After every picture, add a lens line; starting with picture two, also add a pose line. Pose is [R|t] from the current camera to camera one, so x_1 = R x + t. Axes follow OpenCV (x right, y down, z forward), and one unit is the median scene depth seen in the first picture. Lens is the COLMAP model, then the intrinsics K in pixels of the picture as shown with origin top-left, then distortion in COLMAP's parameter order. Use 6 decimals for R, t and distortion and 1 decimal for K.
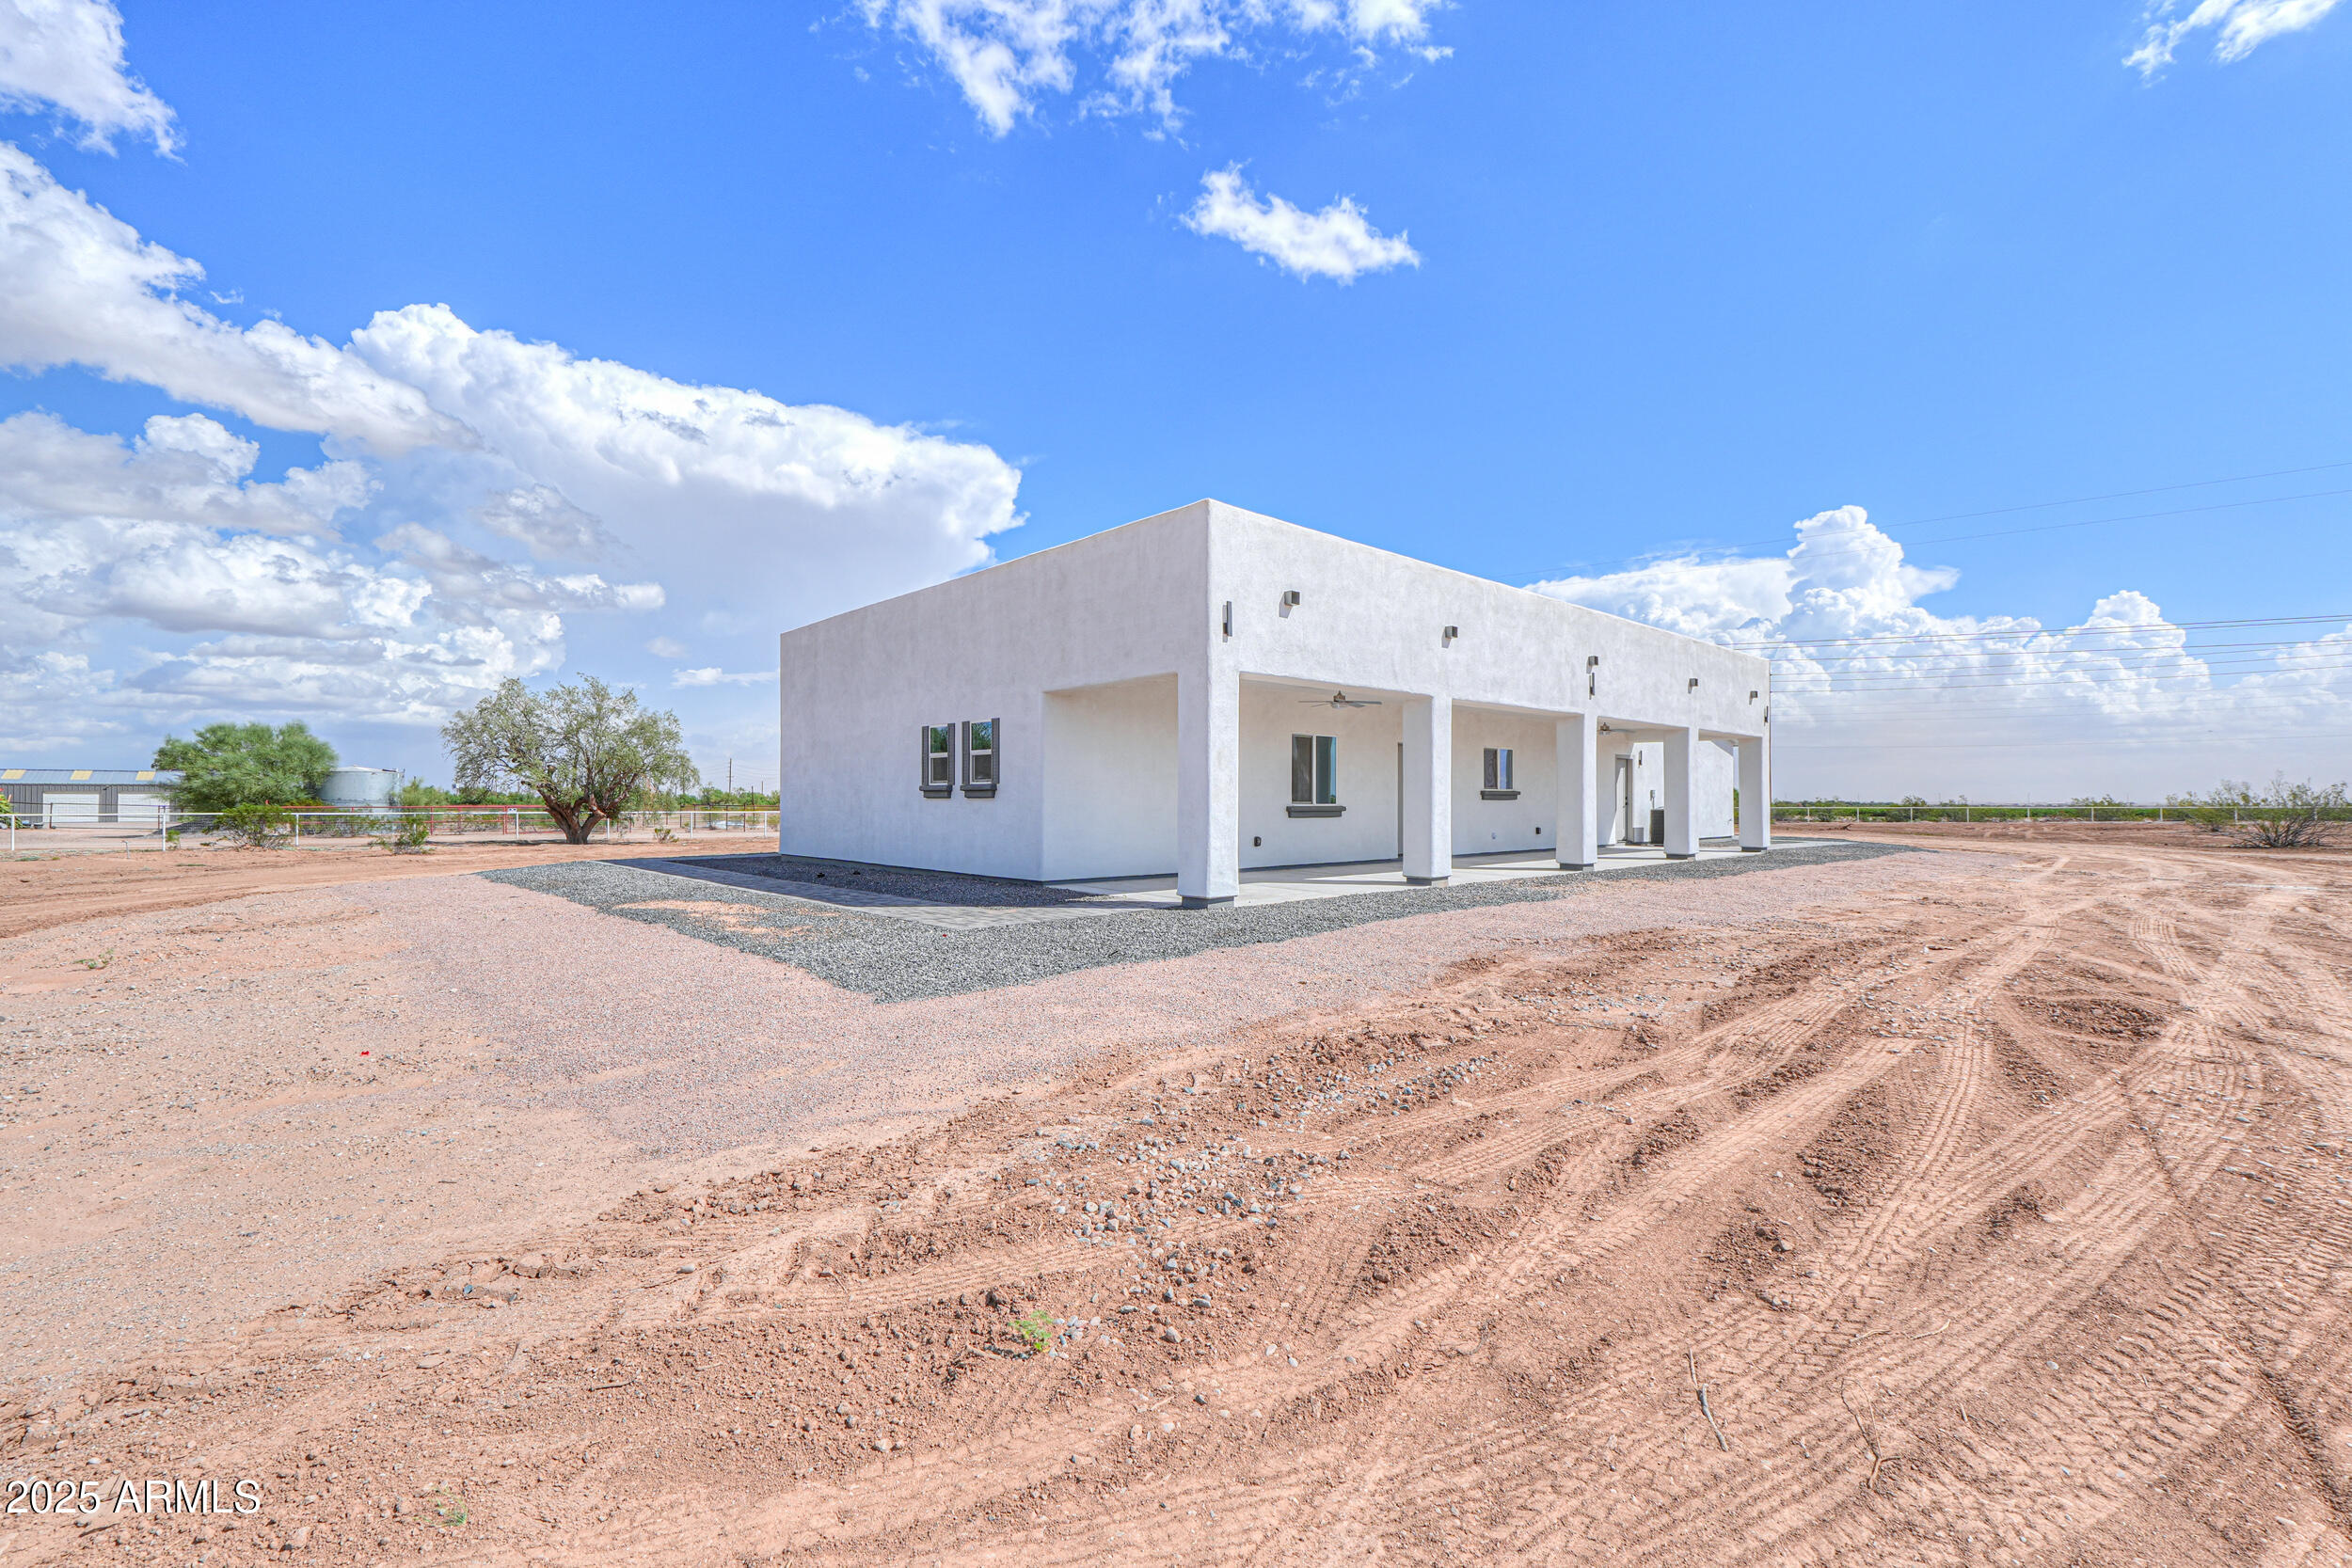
lens RADIAL K [[1011.0, 0, 1176.0], [0, 1011.0, 784.0], [0, 0, 1]] dist [-0.000062, -0.000089]
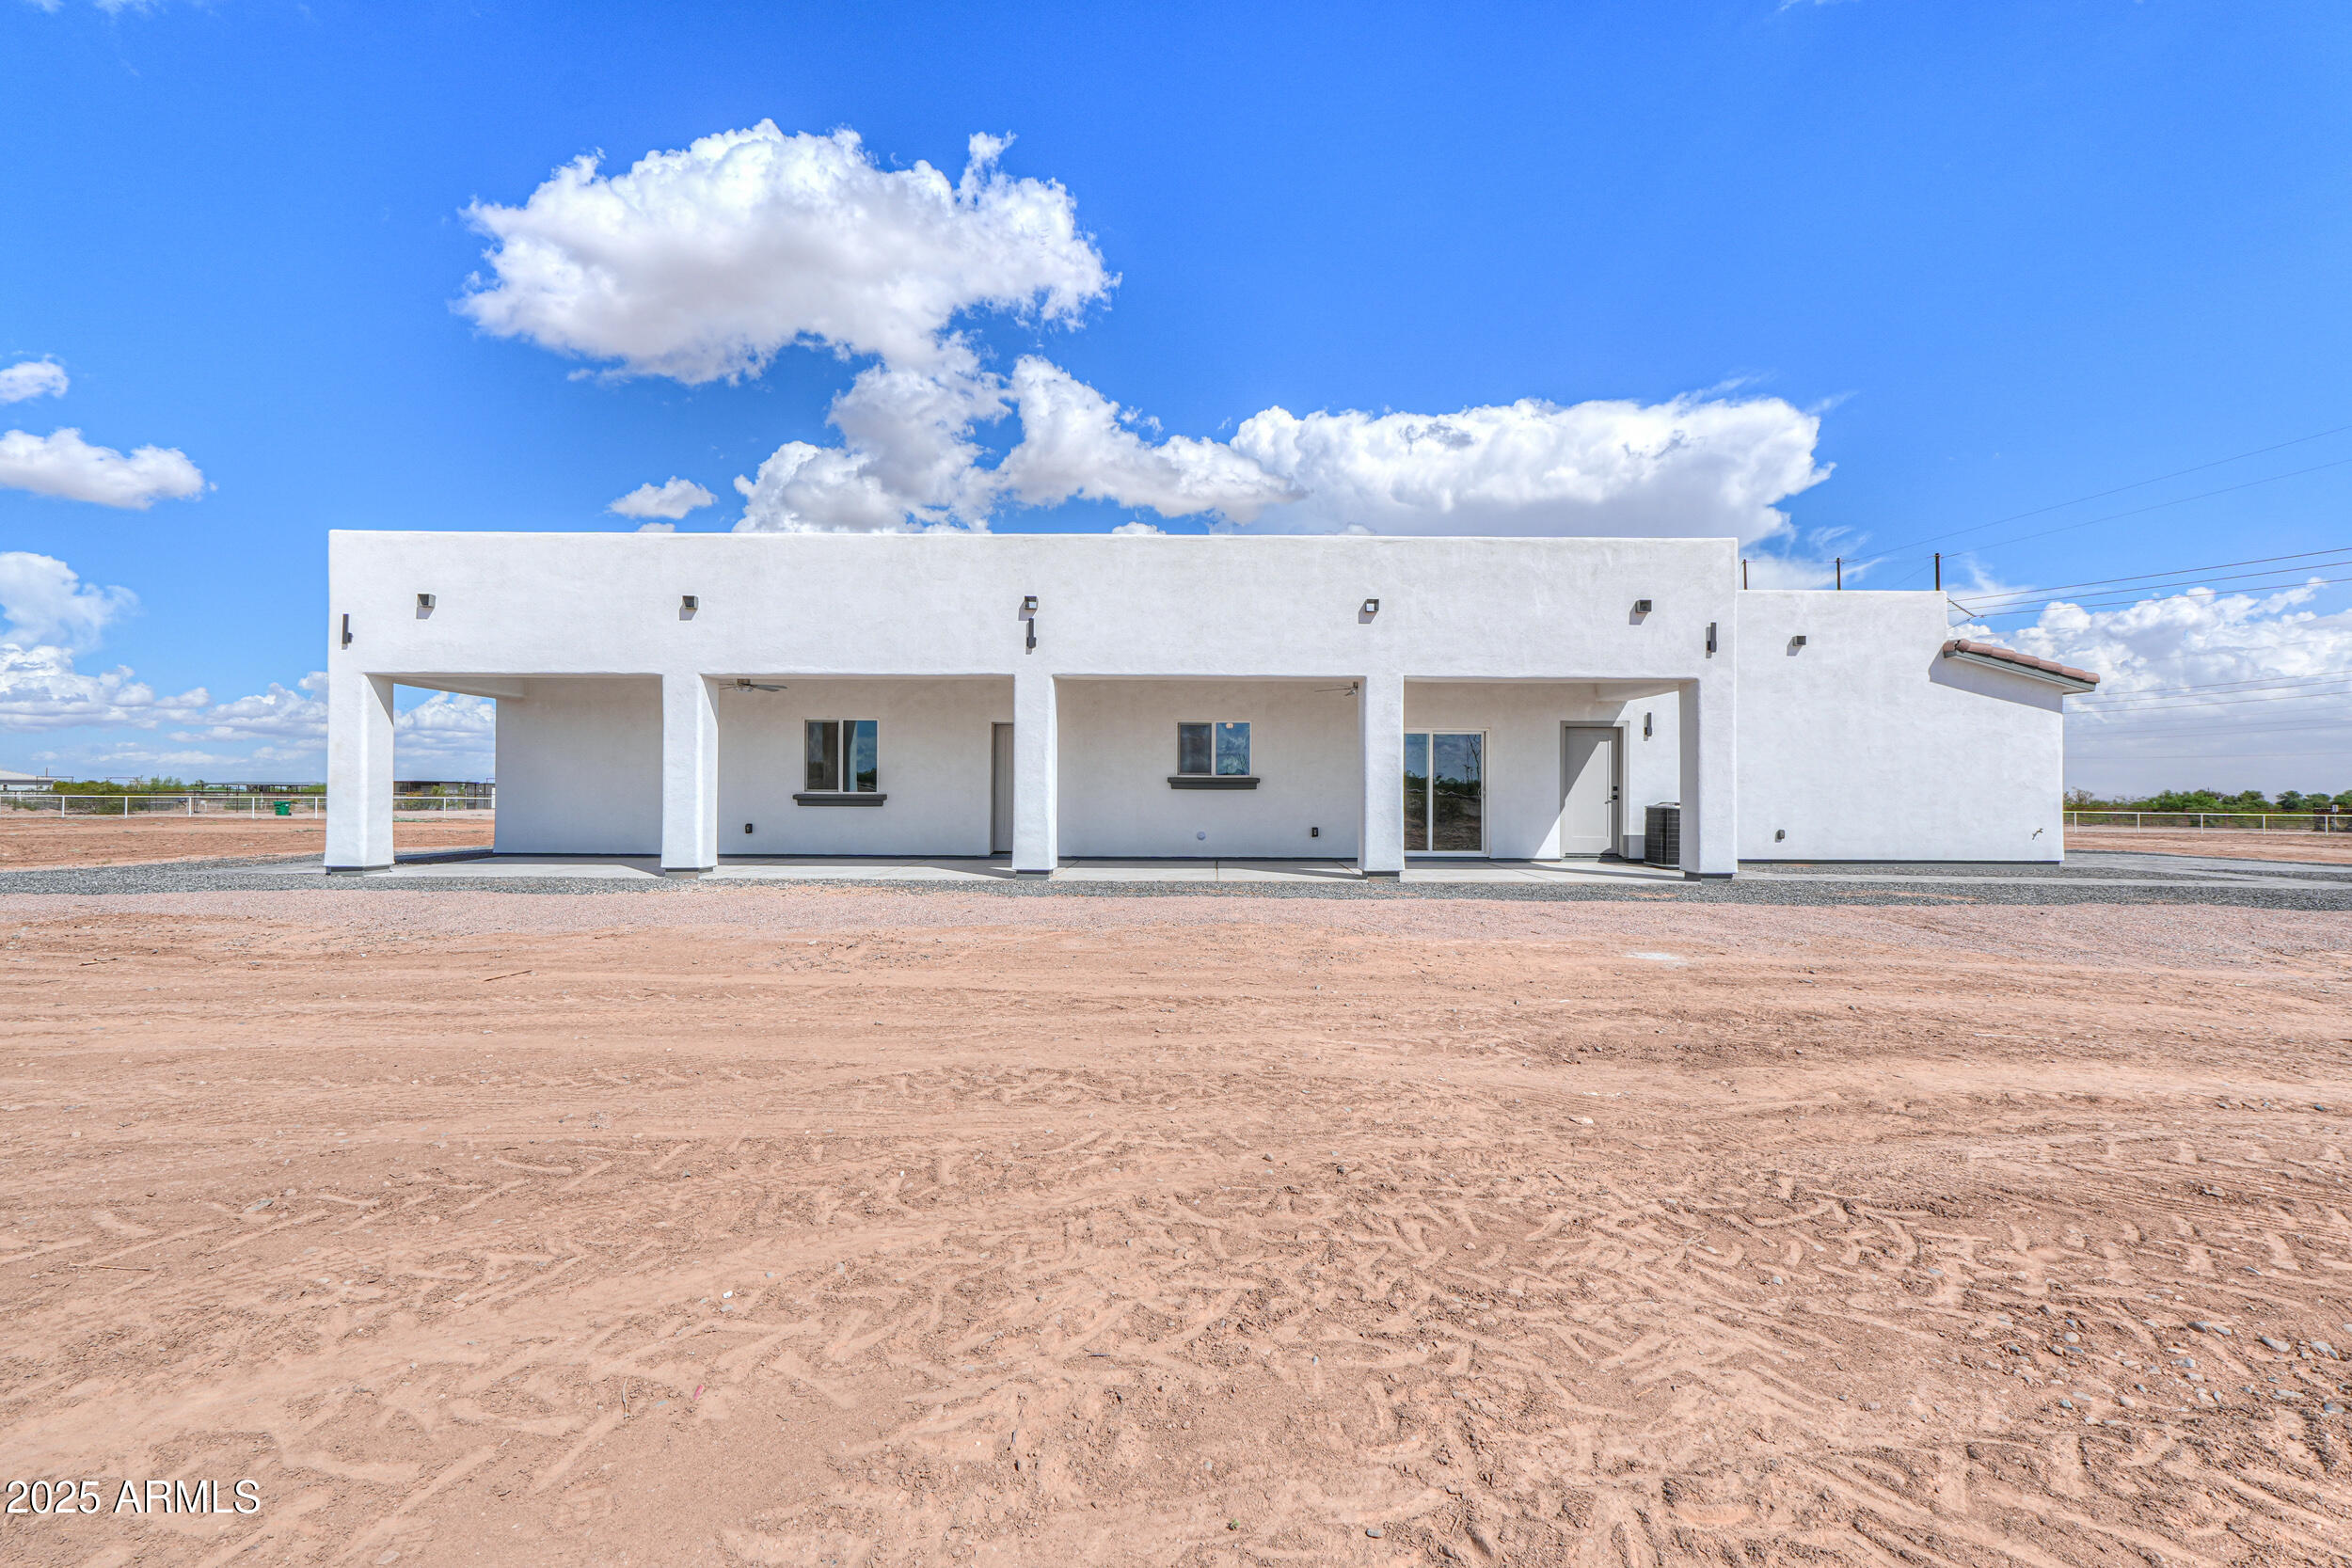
lens RADIAL K [[1005.5, 0, 1176.0], [0, 1005.5, 784.0], [0, 0, 1]] dist [0.010778, -0.000465]
pose [[0.741173, -0.009429, -0.671248, 0.696503], [0.007408, 0.999955, -0.005866, 0.013977], [0.671273, -0.000625, 0.741210, 0.353484]]
